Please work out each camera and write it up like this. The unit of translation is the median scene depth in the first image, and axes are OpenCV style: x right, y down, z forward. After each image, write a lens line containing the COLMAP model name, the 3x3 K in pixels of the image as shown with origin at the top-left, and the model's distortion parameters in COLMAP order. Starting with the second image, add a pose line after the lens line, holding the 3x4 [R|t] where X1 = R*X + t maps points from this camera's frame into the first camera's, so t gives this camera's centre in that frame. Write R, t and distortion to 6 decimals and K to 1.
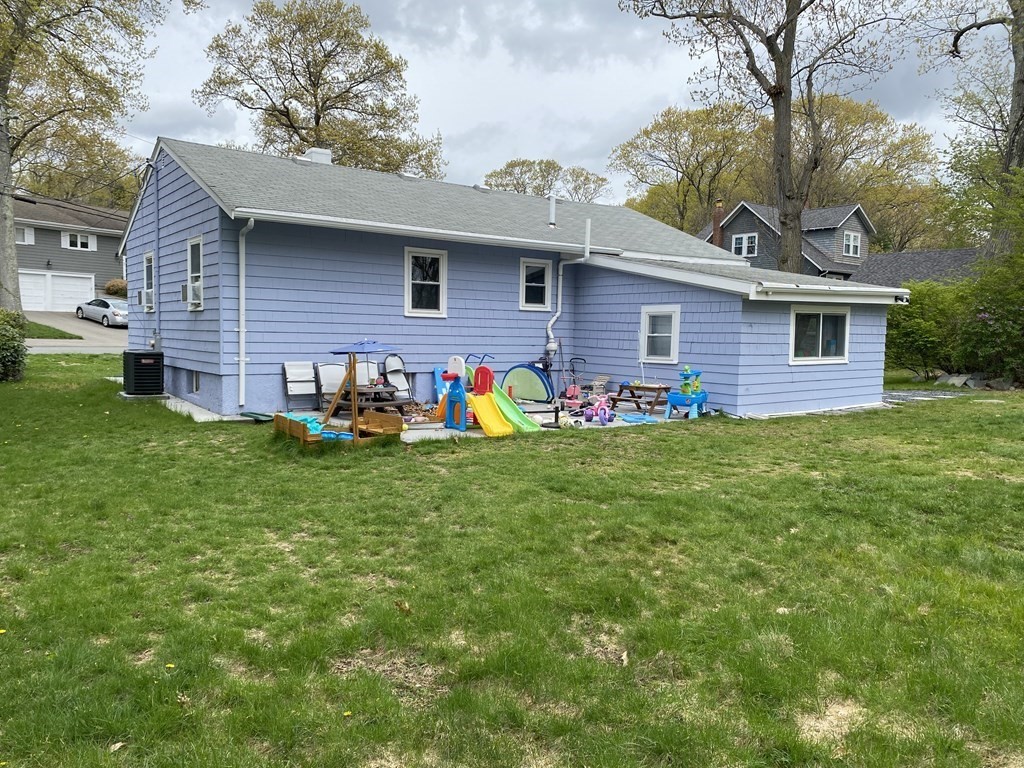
lens RADIAL K [[792.3, 0, 514.0], [0, 792.3, 386.0], [0, 0, 1]] dist [0.056622, -0.019990]
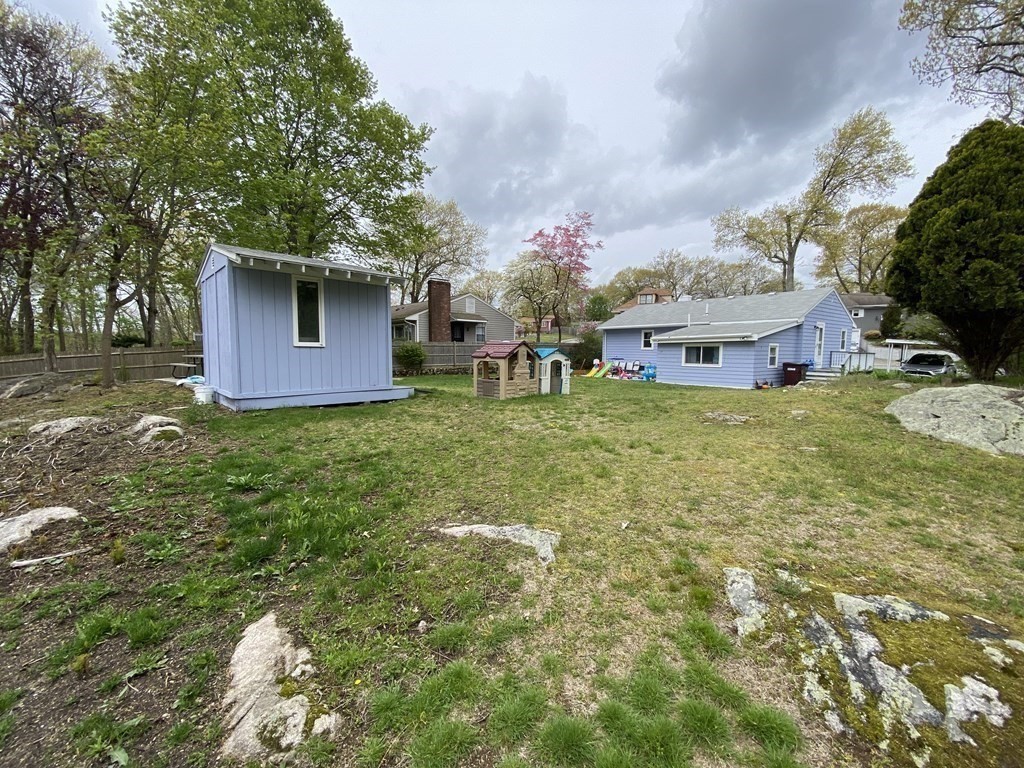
lens RADIAL K [[416.4, 0, 507.9], [0, 416.4, 382.7], [0, 0, 1]] dist [0.002463, 0.000245]
pose [[0.016553, 0.065923, -0.997687, 1.677599], [-0.076745, 0.994964, 0.064469, -0.015608], [0.996913, 0.075501, 0.021529, 0.378167]]
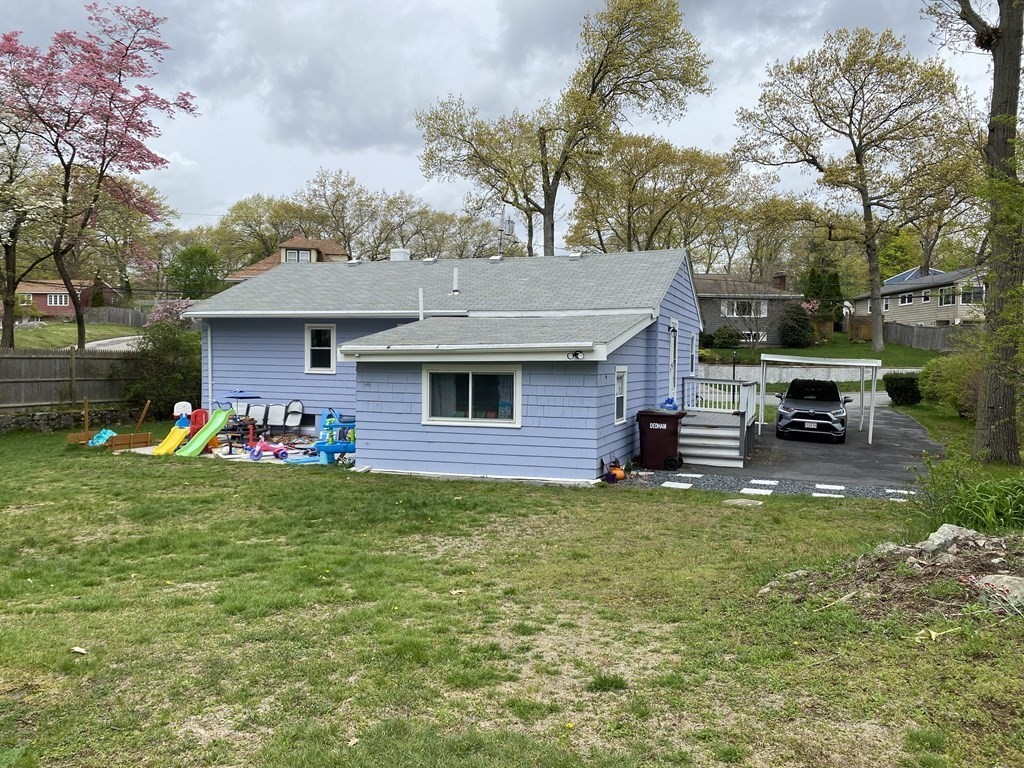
lens RADIAL K [[792.3, 0, 513.3], [0, 792.3, 382.7], [0, 0, 1]] dist [0.056622, -0.019990]
pose [[0.567366, 0.014975, -0.823330, 1.193235], [-0.061671, 0.997799, -0.024350, -0.059185], [0.821153, 0.064591, 0.567041, 0.505795]]
